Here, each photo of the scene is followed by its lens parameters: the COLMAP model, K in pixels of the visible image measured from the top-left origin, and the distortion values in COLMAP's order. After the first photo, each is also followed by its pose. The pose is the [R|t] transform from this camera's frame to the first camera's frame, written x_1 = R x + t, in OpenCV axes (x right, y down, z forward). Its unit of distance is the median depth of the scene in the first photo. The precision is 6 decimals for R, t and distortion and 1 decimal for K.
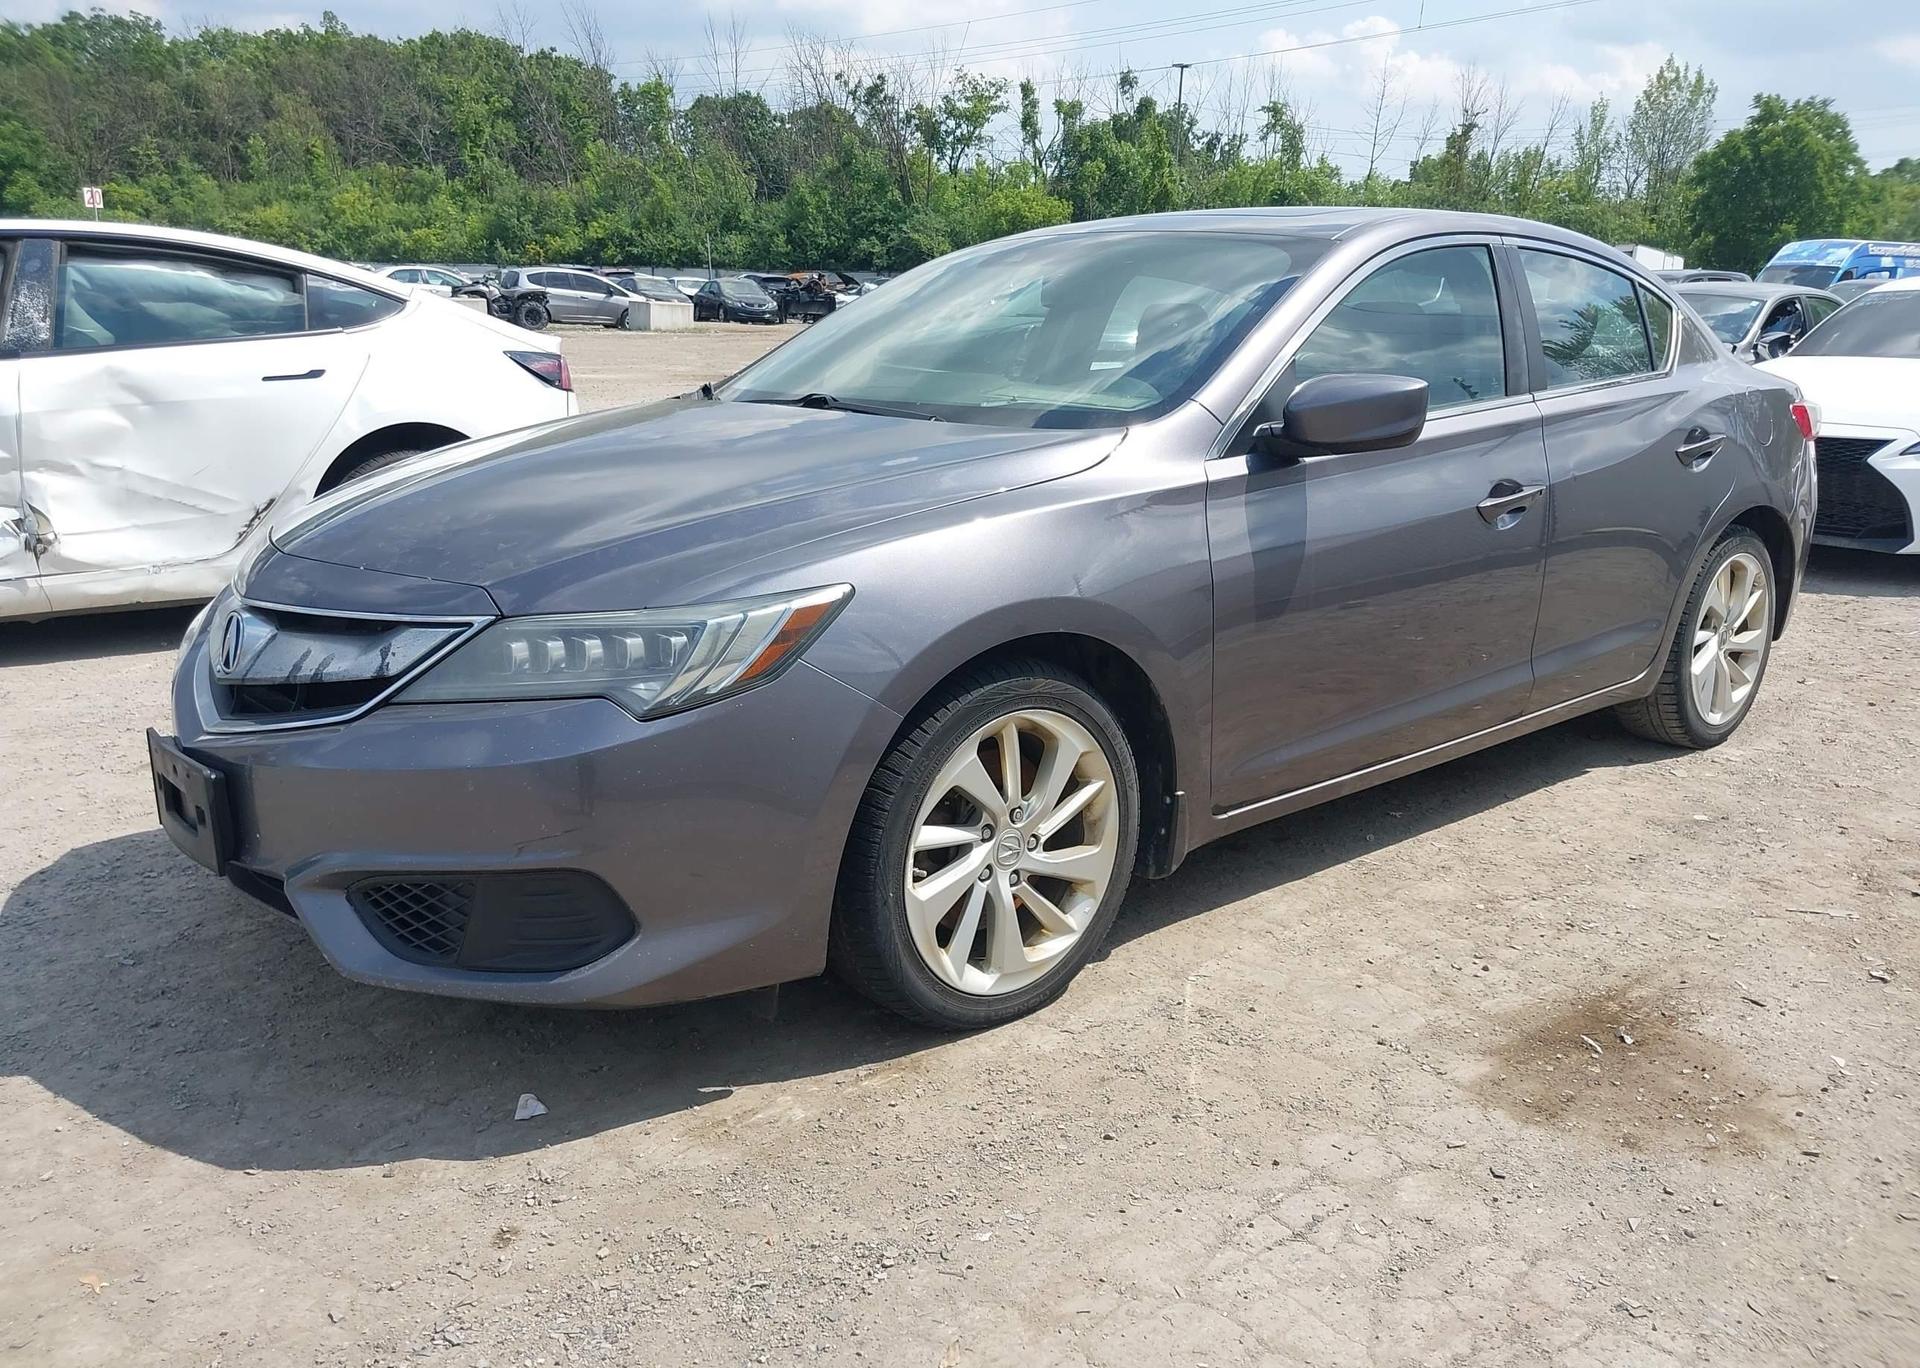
lens RADIAL K [[1540.1, 0, 964.3], [0, 1540.1, 679.5], [0, 0, 1]] dist [0.014267, -0.000586]
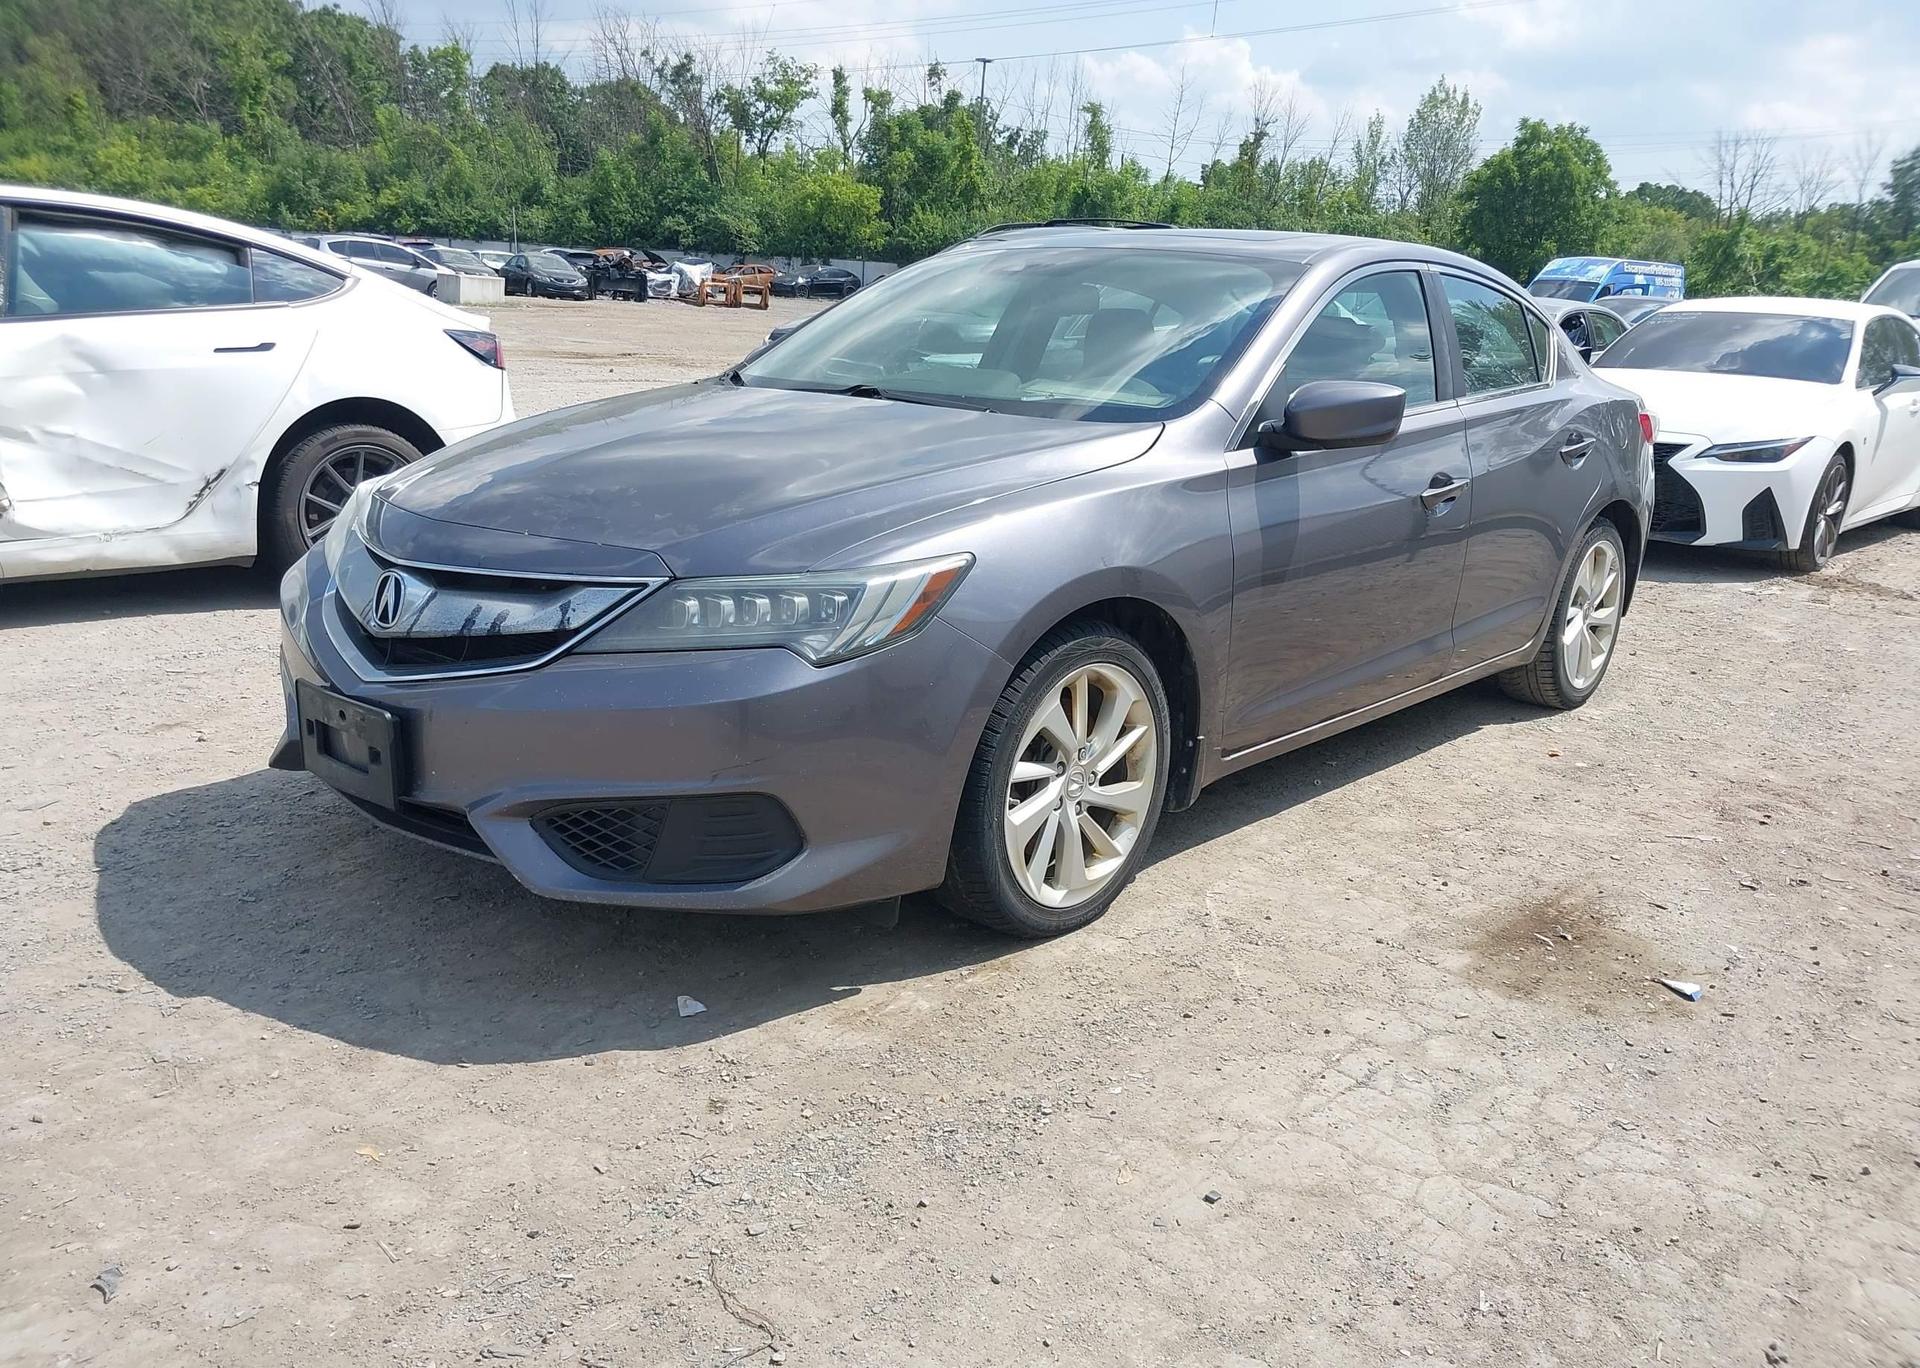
lens RADIAL K [[1520.2, 0, 960.1], [0, 1520.2, 686.9], [0, 0, 1]] dist [0.041834, -0.052861]
pose [[0.991520, 0.000585, 0.129953, -0.143694], [-0.002582, 0.999881, 0.015197, 0.013802], [-0.129929, -0.015404, 0.991404, -0.091275]]
